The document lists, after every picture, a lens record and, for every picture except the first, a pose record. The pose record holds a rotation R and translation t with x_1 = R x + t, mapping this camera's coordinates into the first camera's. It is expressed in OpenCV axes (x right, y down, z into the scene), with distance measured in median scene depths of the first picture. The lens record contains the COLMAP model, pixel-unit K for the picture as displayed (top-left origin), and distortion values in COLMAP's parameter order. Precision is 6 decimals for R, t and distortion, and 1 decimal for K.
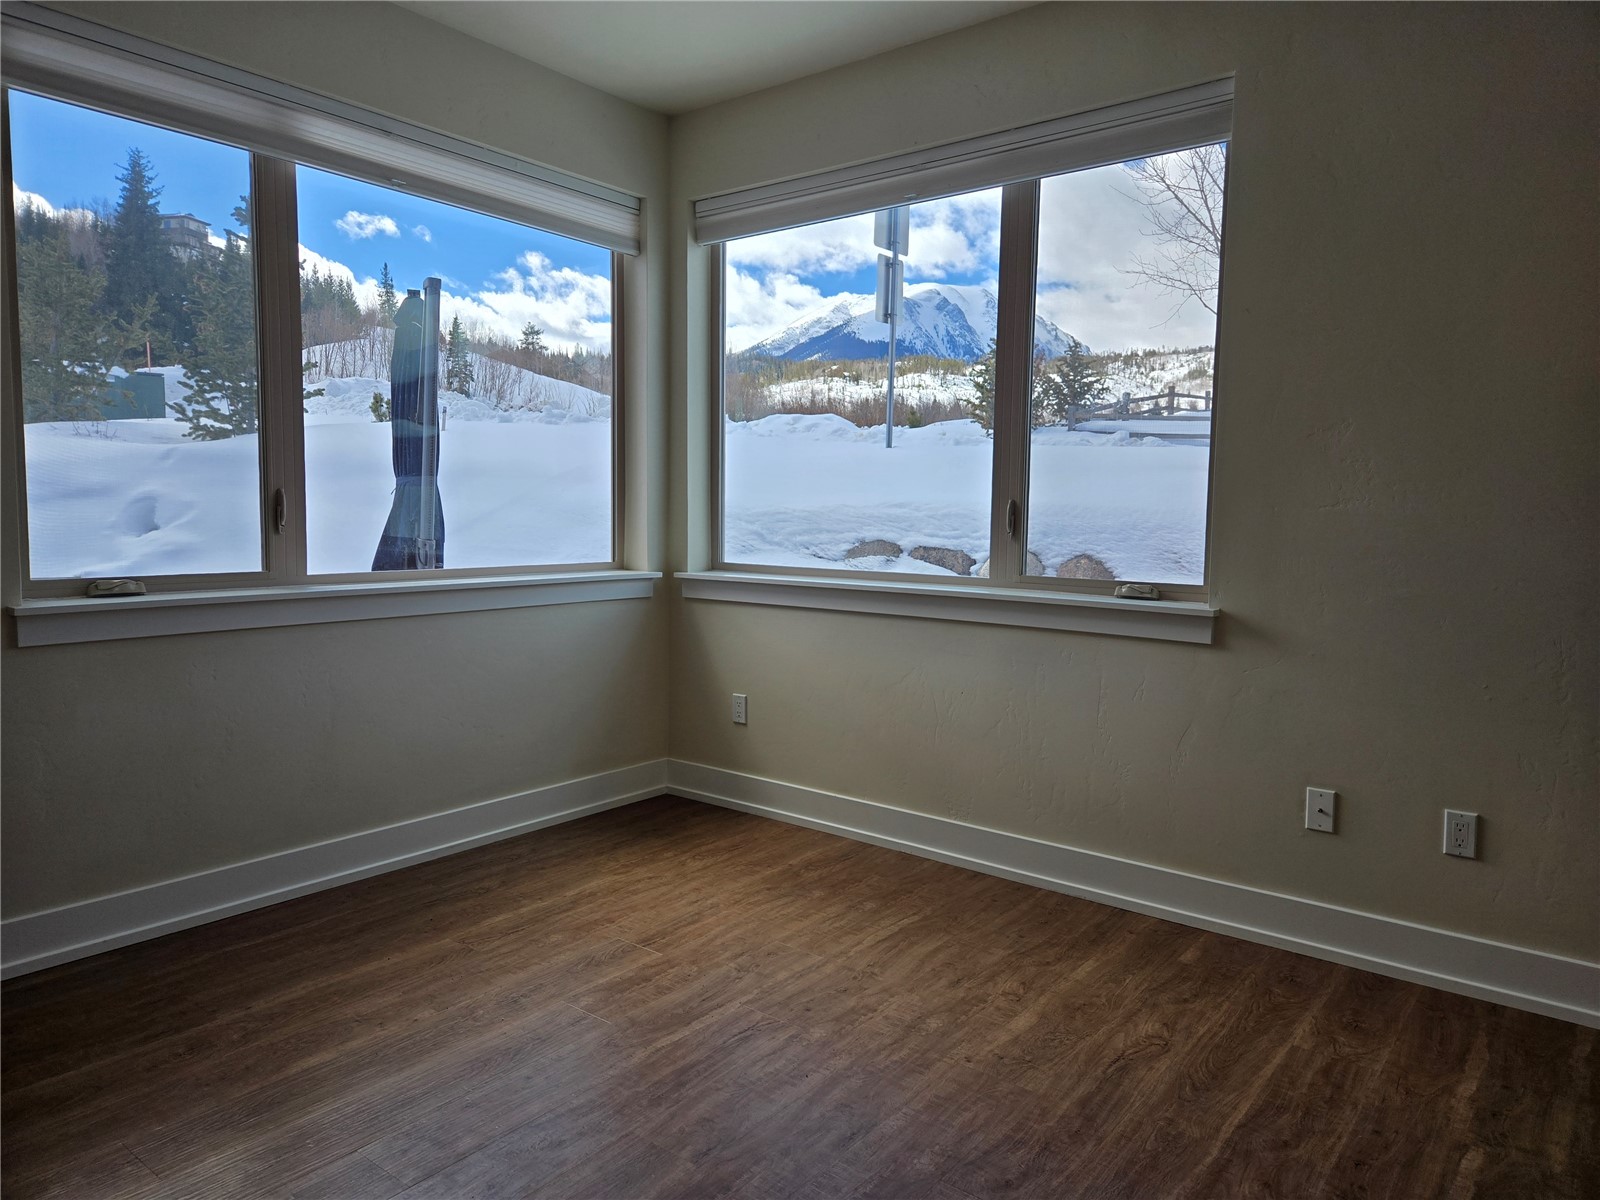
lens RADIAL K [[1060.5, 0, 801.4], [0, 1060.5, 590.5], [0, 0, 1]] dist [0.073086, -0.059775]
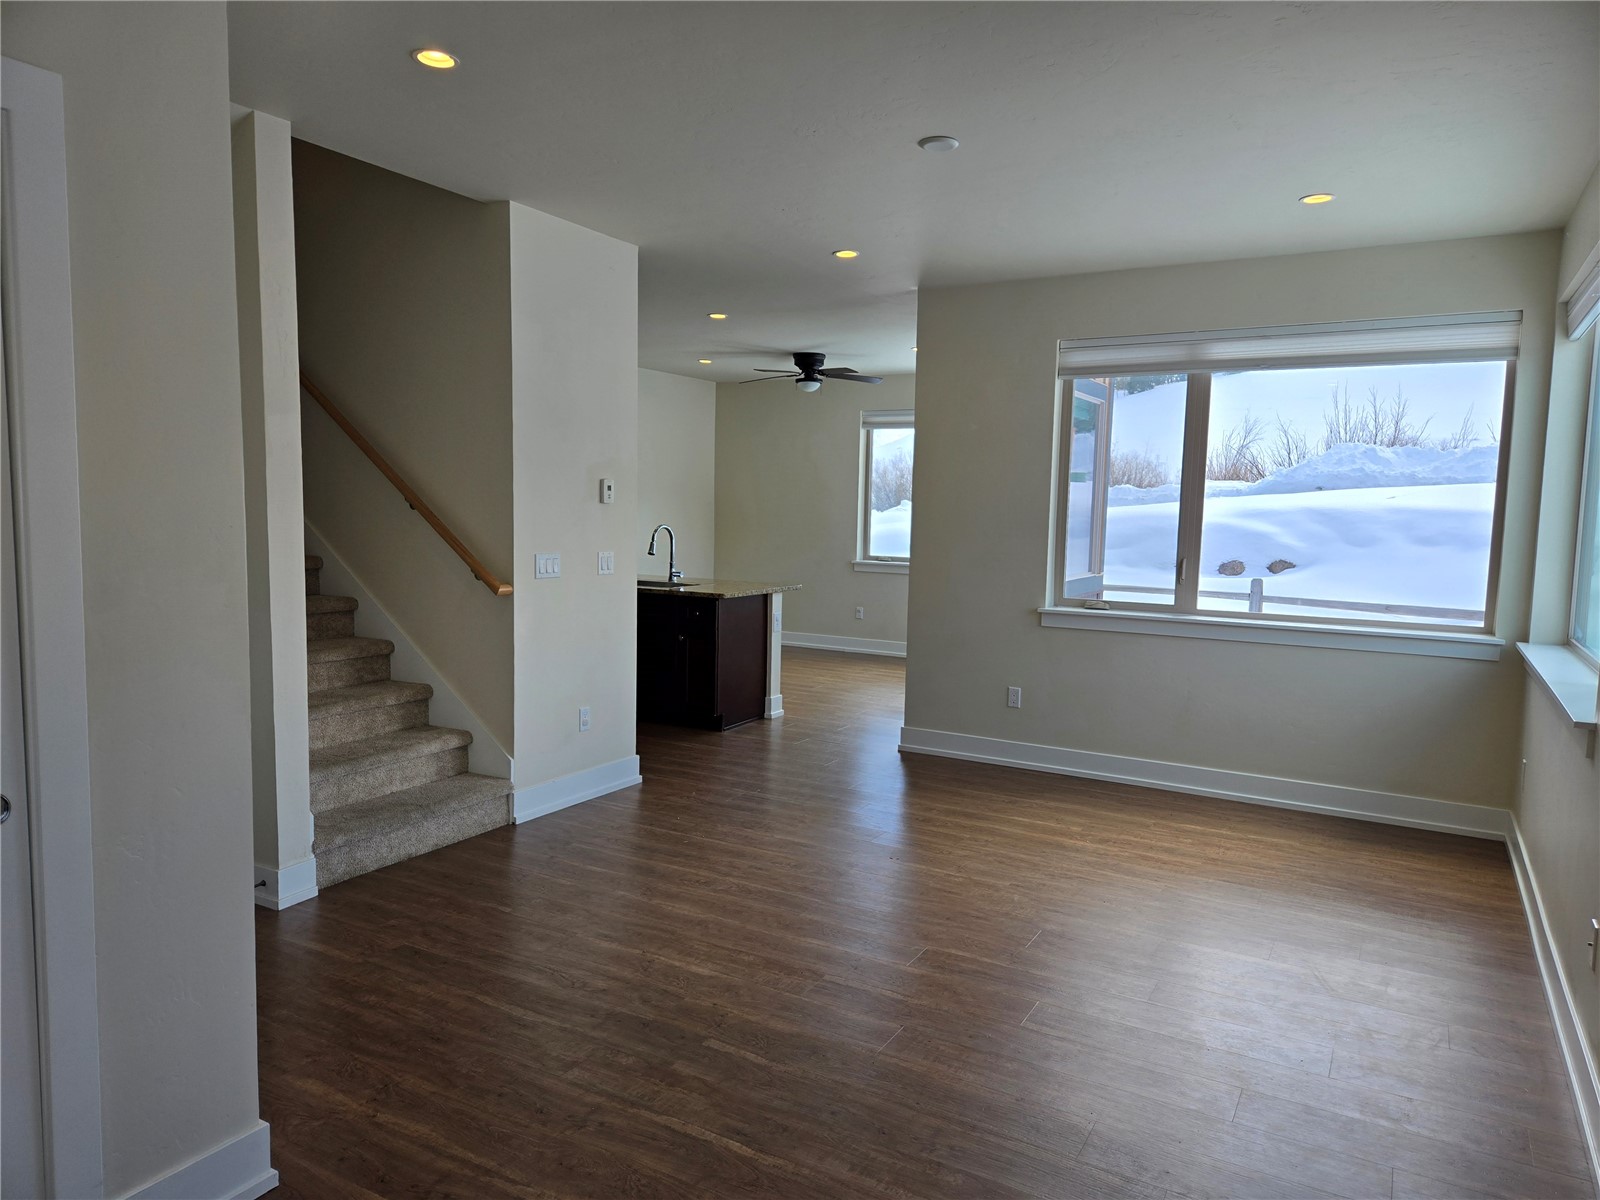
lens RADIAL K [[1057.3, 0, 804.8], [0, 1057.3, 600.8], [0, 0, 1]] dist [0.071326, -0.056611]
pose [[0.142883, 0.078185, -0.986647, 1.075366], [-0.096631, 0.993214, 0.064712, -0.073961], [0.985011, 0.086094, 0.149468, 0.129380]]
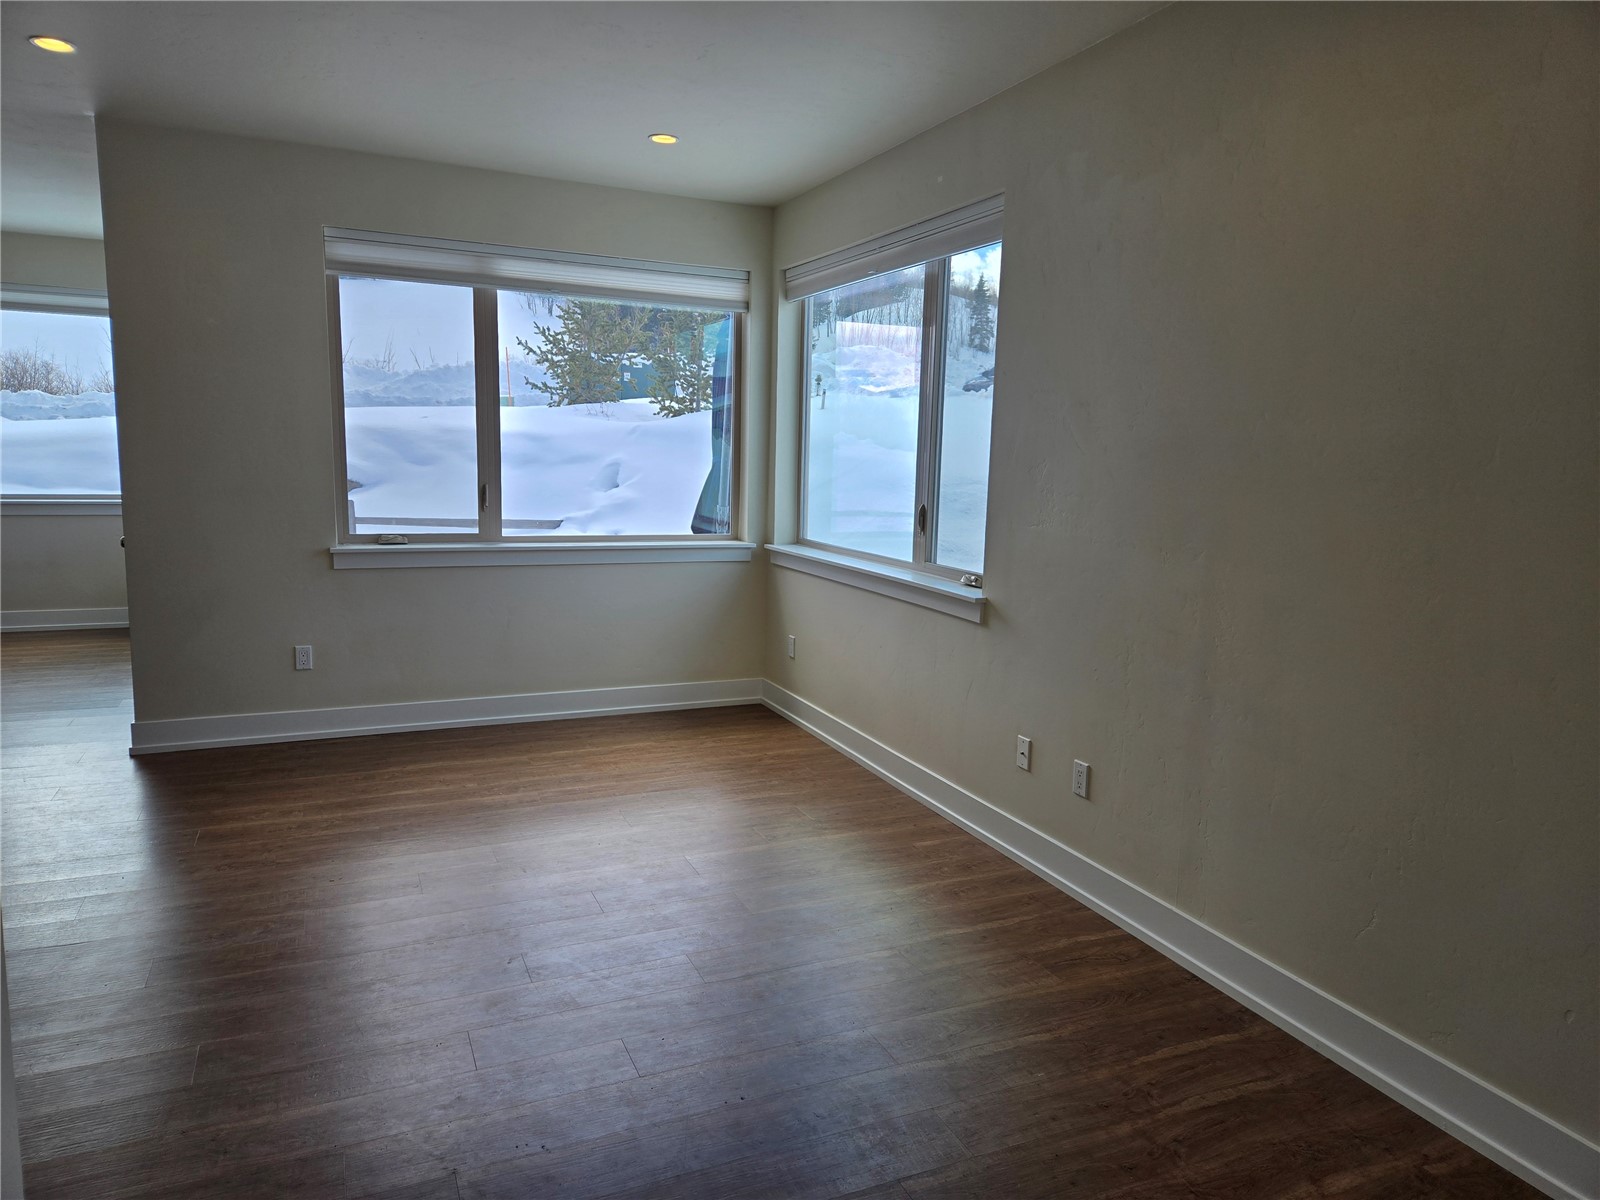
lens RADIAL K [[1057.3, 0, 804.8], [0, 1057.3, 600.8], [0, 0, 1]] dist [0.071326, -0.056611]
pose [[0.884374, 0.076309, -0.460500, 0.692373], [-0.050342, 0.996385, 0.068430, -0.049373], [0.464057, -0.037335, 0.885018, -0.232792]]
